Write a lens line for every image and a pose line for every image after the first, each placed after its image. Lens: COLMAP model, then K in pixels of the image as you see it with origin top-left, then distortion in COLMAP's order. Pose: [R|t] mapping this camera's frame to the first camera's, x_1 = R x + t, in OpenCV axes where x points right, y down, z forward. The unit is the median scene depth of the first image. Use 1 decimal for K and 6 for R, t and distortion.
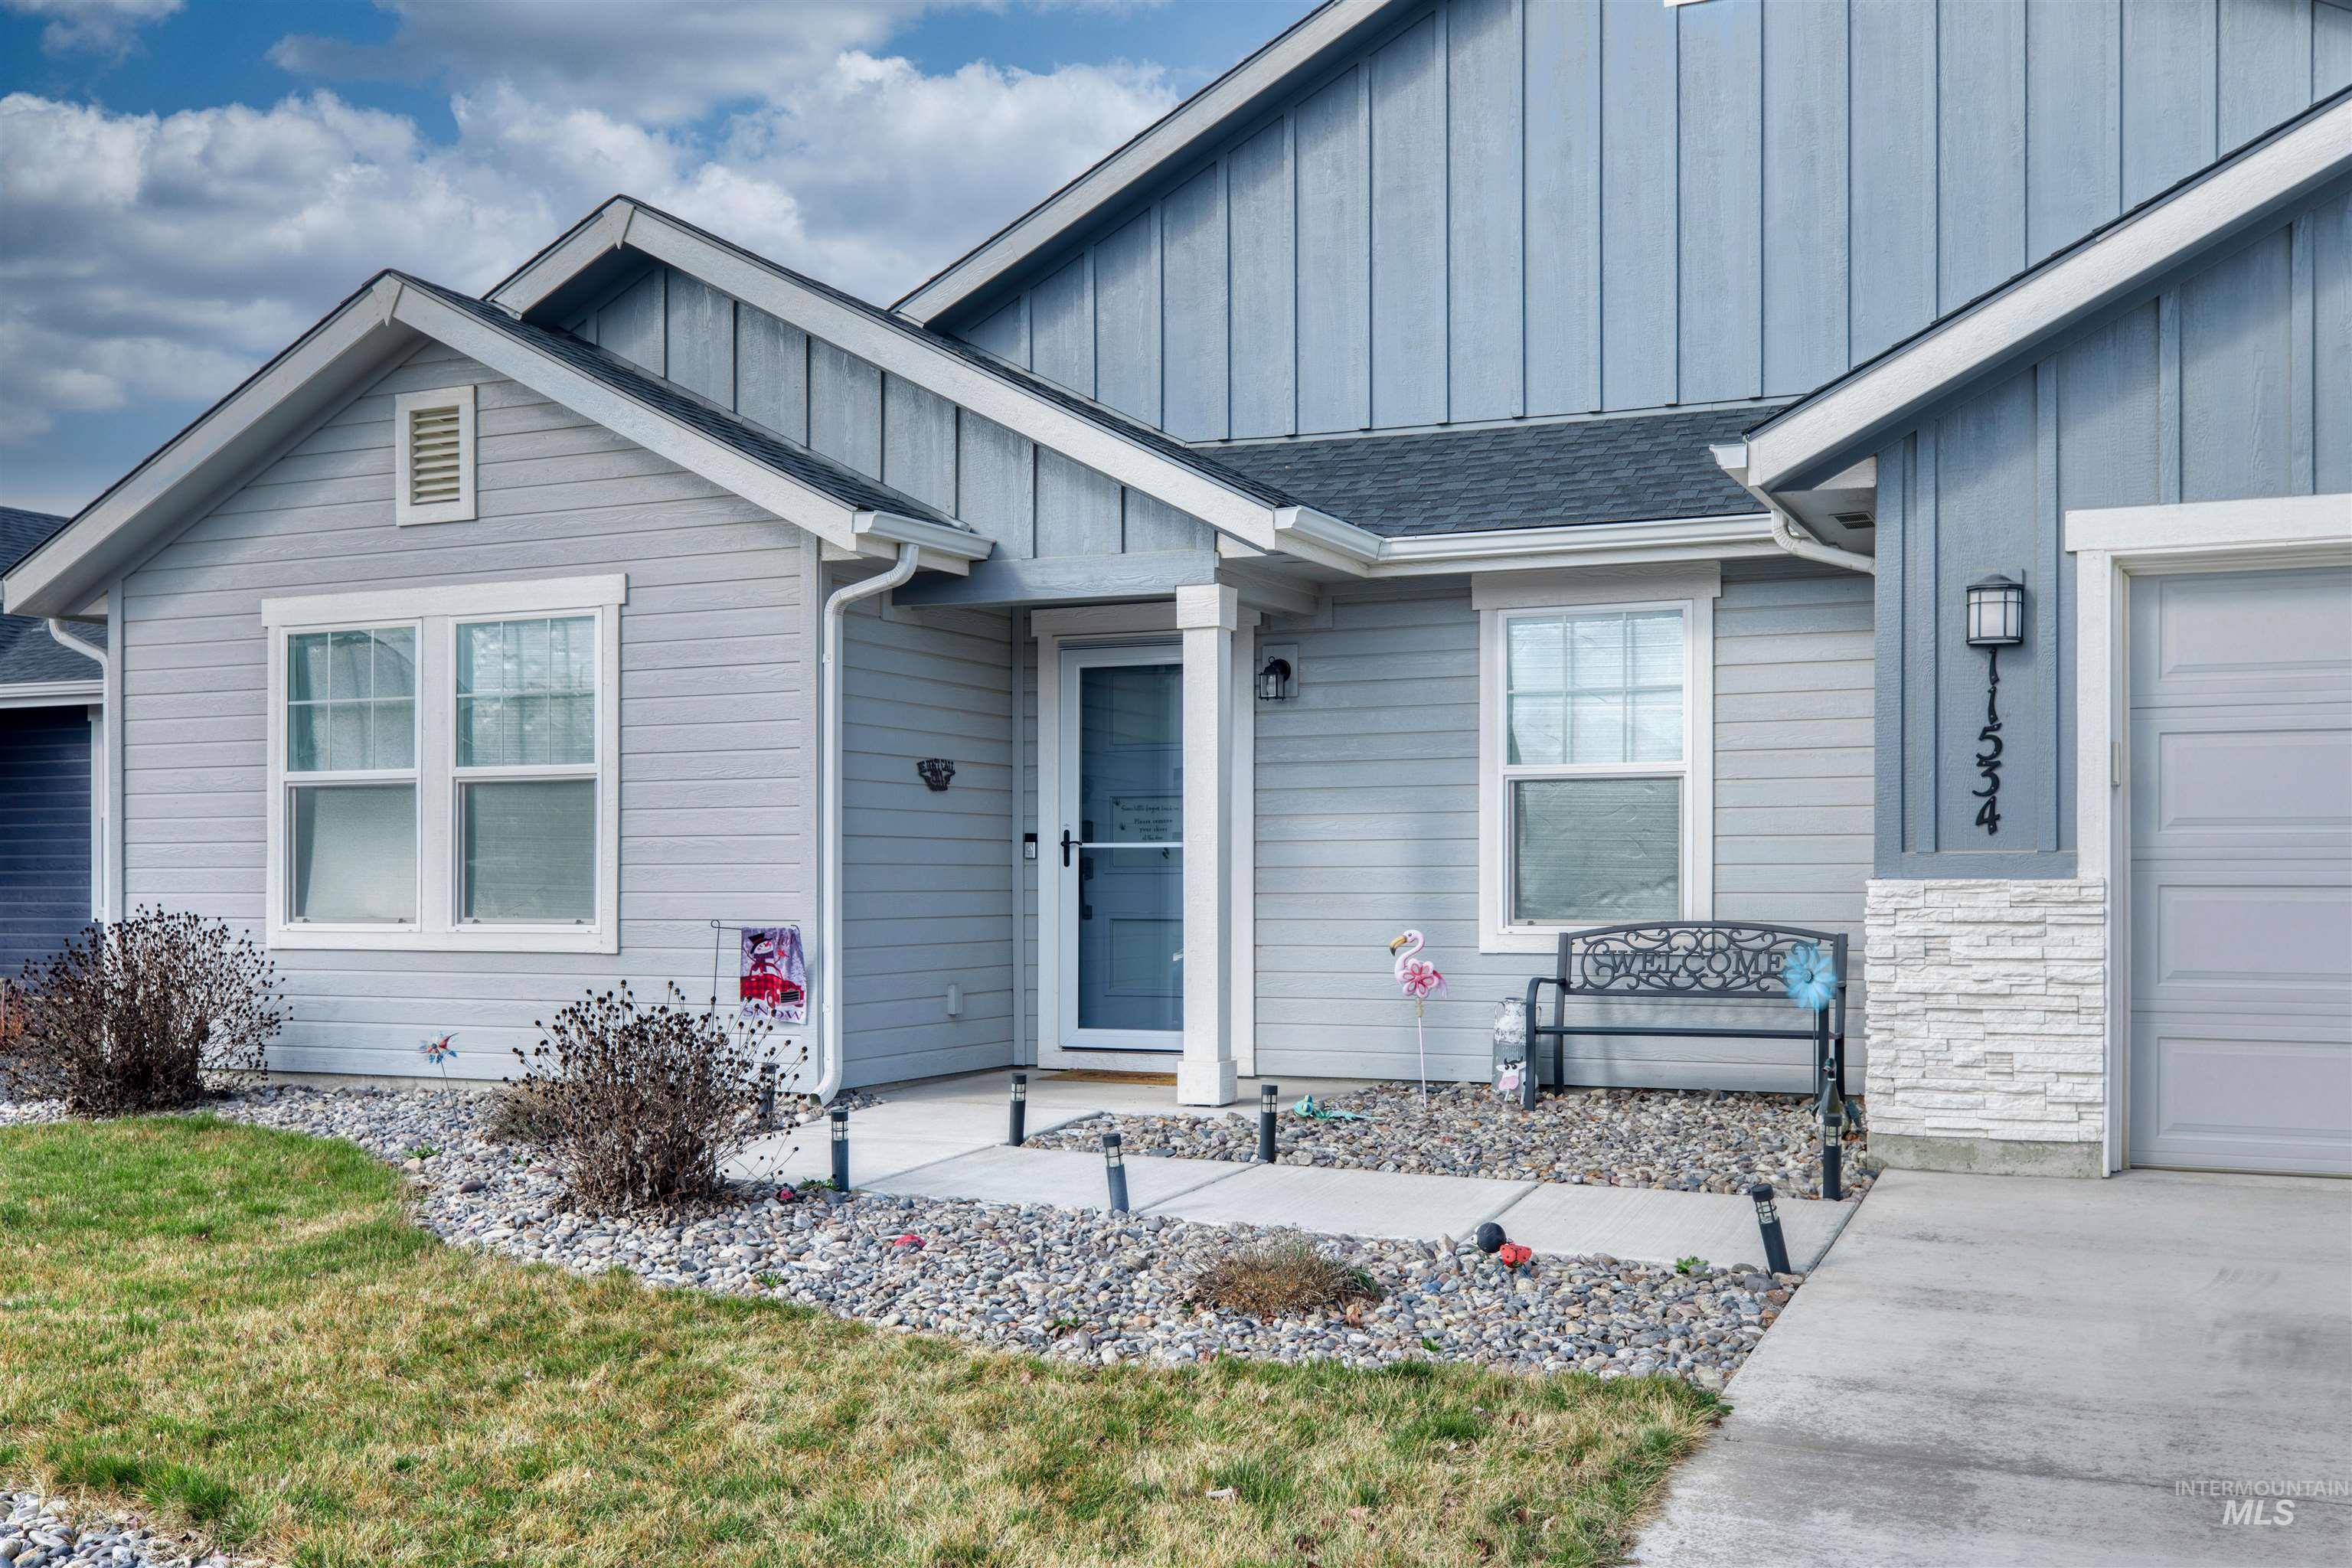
lens RADIAL K [[2387.9, 0, 1168.4], [0, 2387.9, 766.7], [0, 0, 1]] dist [0.021461, 0.000000]
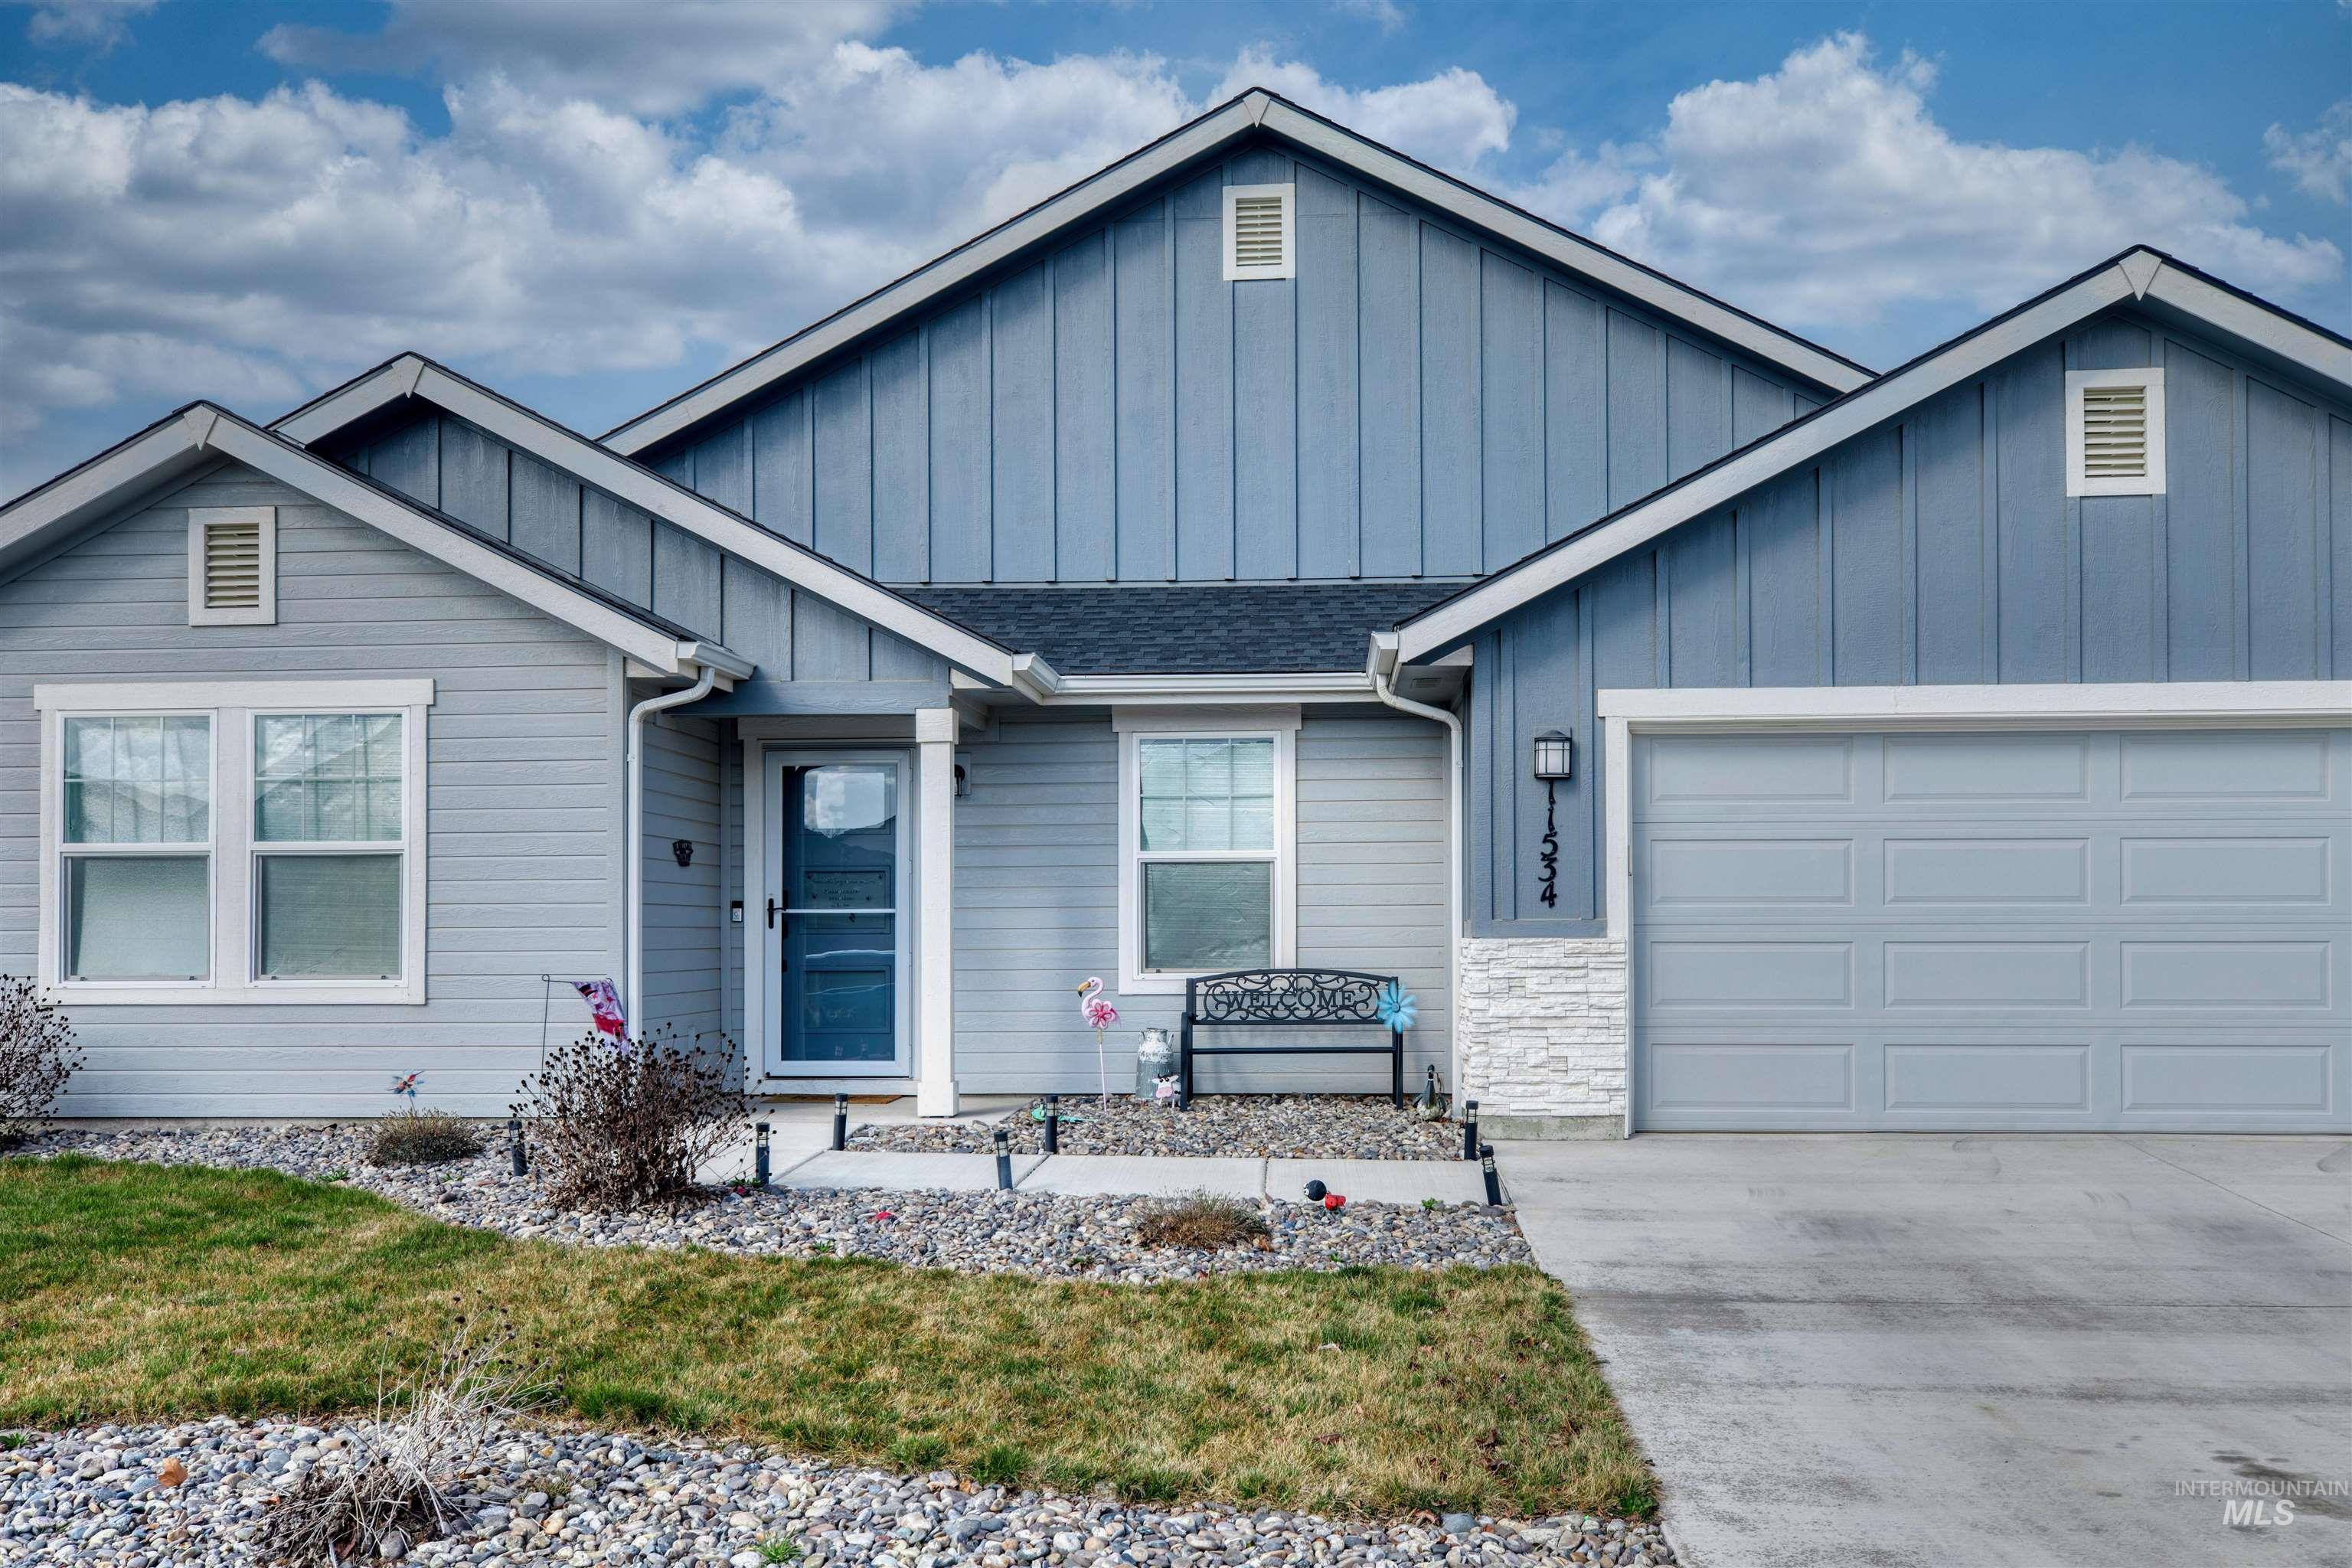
lens RADIAL K [[2169.2, 0, 1172.0], [0, 2169.2, 777.5], [0, 0, 1]] dist [0.024059, 0.000000]
pose [[0.933893, 0.023653, 0.356769, -0.276950], [-0.014833, 0.999513, -0.027438, -0.009029], [-0.357245, 0.020332, 0.933789, -0.126140]]
